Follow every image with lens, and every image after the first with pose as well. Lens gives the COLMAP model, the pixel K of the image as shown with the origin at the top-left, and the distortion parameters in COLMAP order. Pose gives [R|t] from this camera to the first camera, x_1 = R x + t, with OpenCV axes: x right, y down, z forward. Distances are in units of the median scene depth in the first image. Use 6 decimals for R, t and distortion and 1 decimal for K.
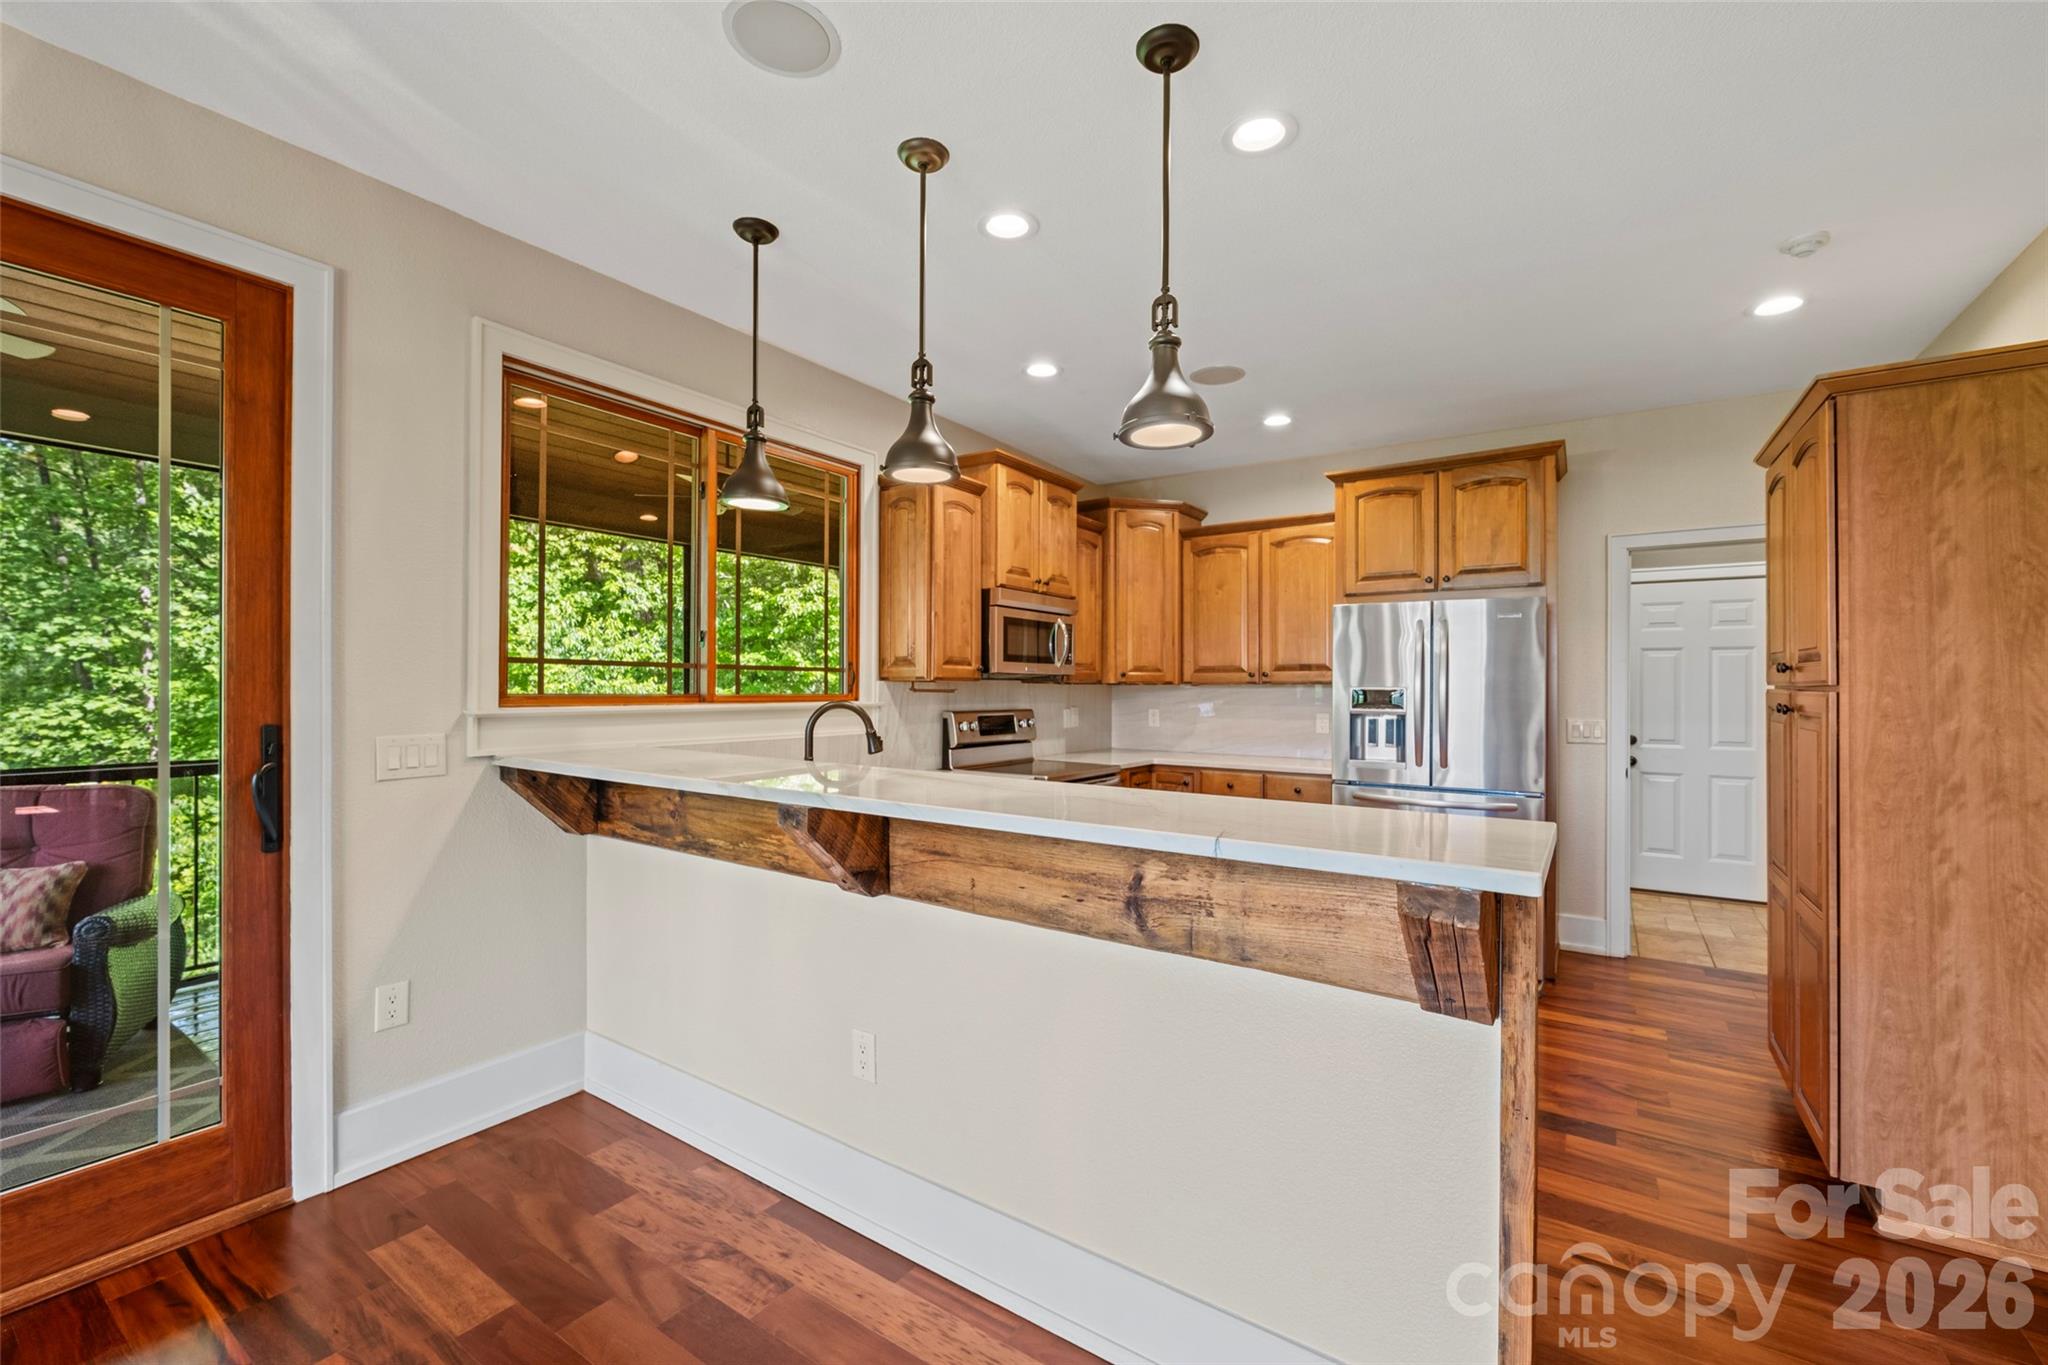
lens RADIAL K [[846.9, 0, 1032.5], [0, 846.9, 684.8], [0, 0, 1]] dist [-0.001130, -0.000048]
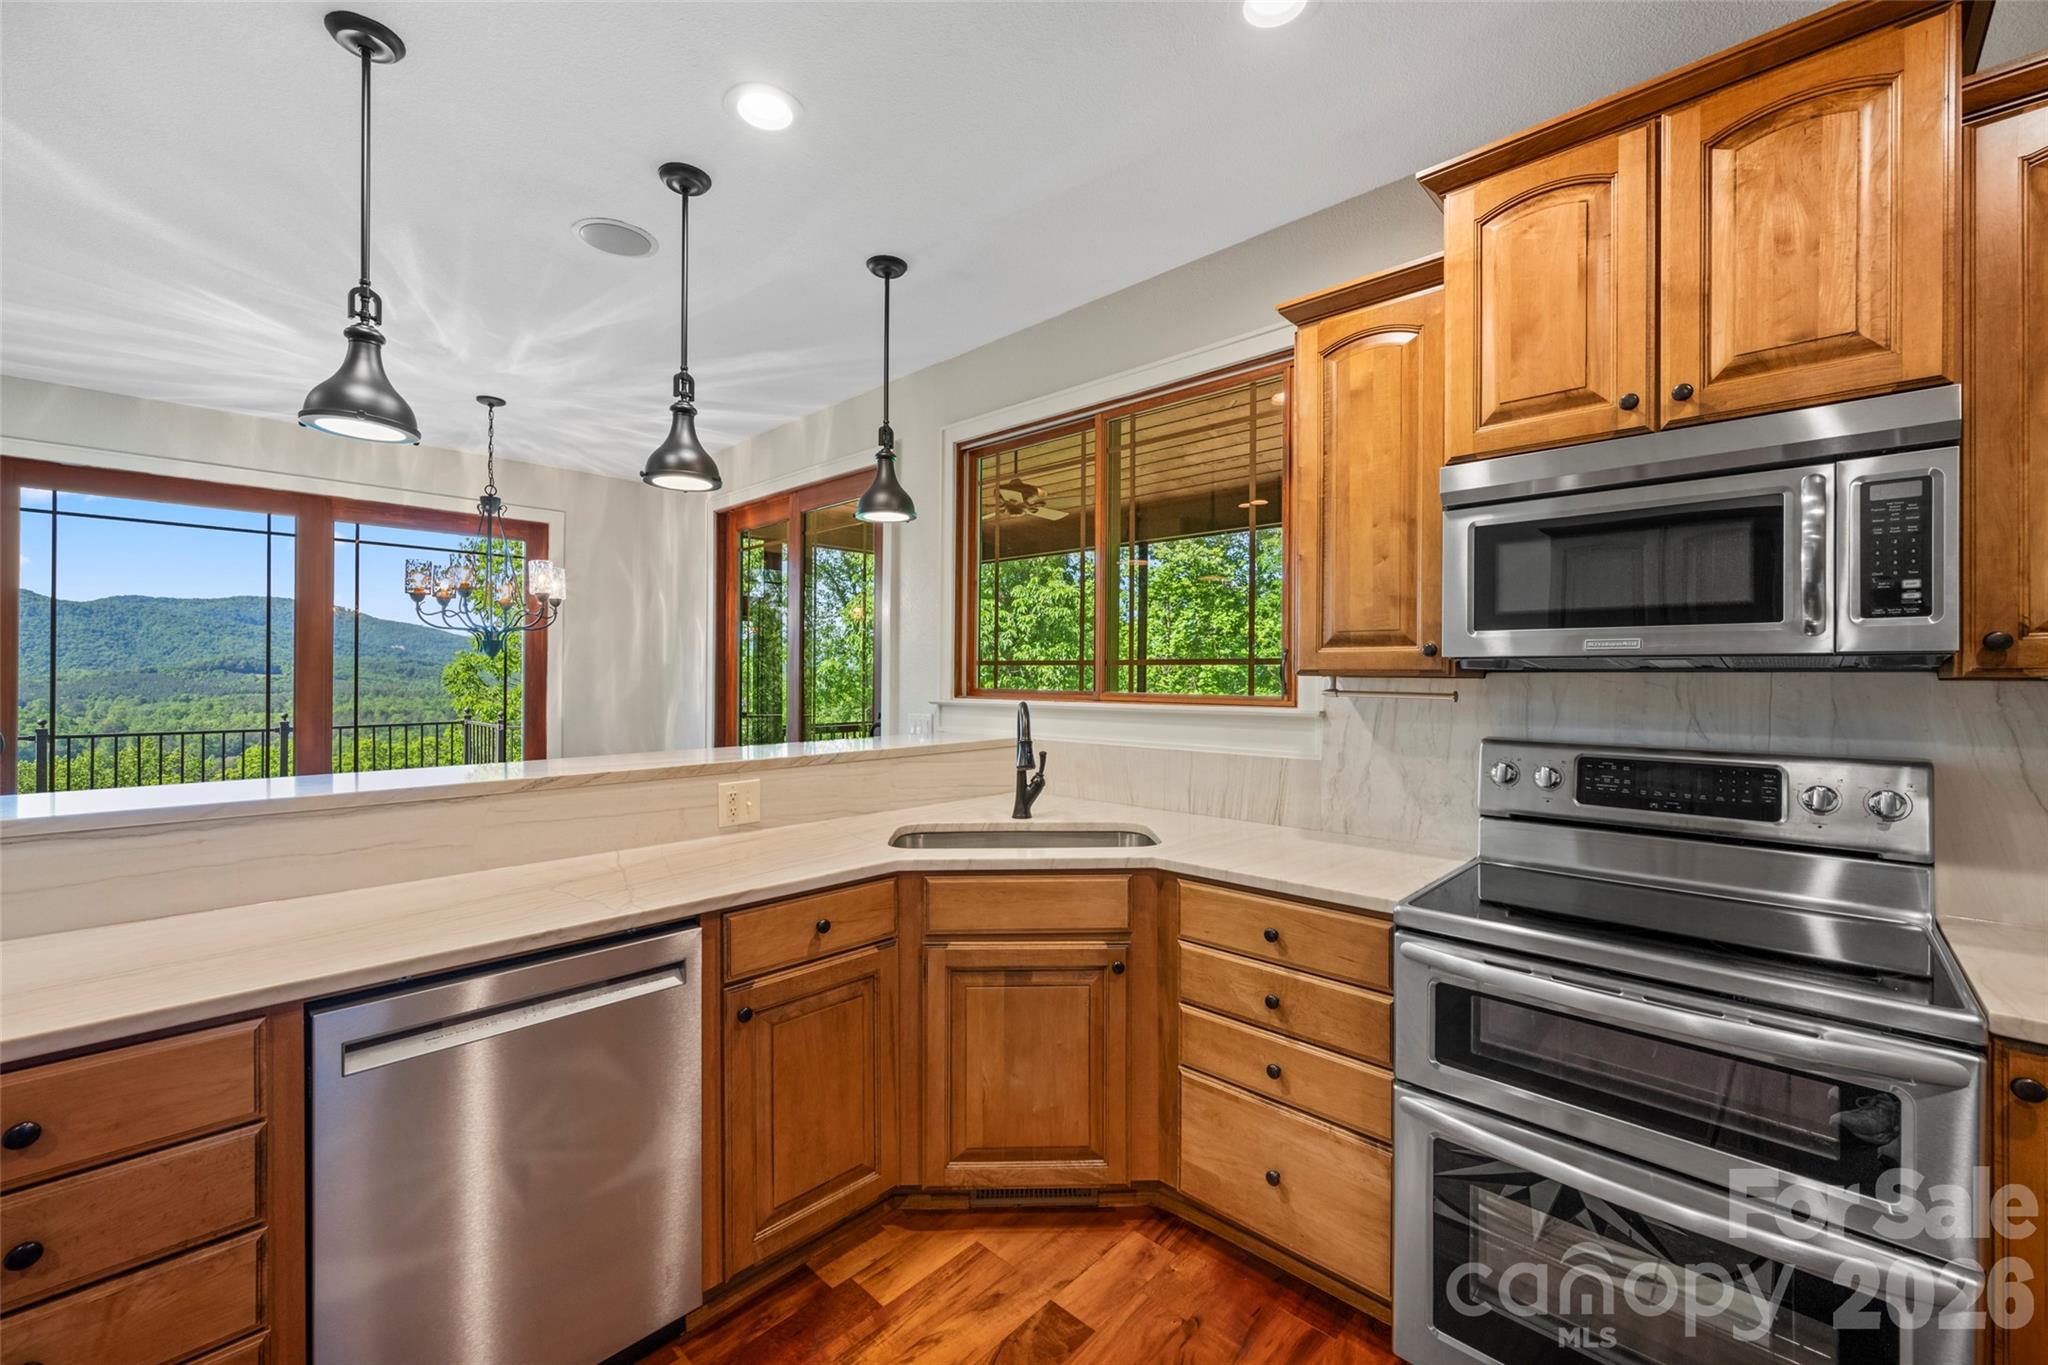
lens RADIAL K [[826.7, 0, 1028.7], [0, 826.7, 673.9], [0, 0, 1]] dist [0.000360, 0.000201]
pose [[-0.173439, -0.008588, -0.984807, 0.417440], [-0.002527, 0.999963, -0.008275, -0.001249], [0.984841, 0.001053, -0.173454, 0.831986]]
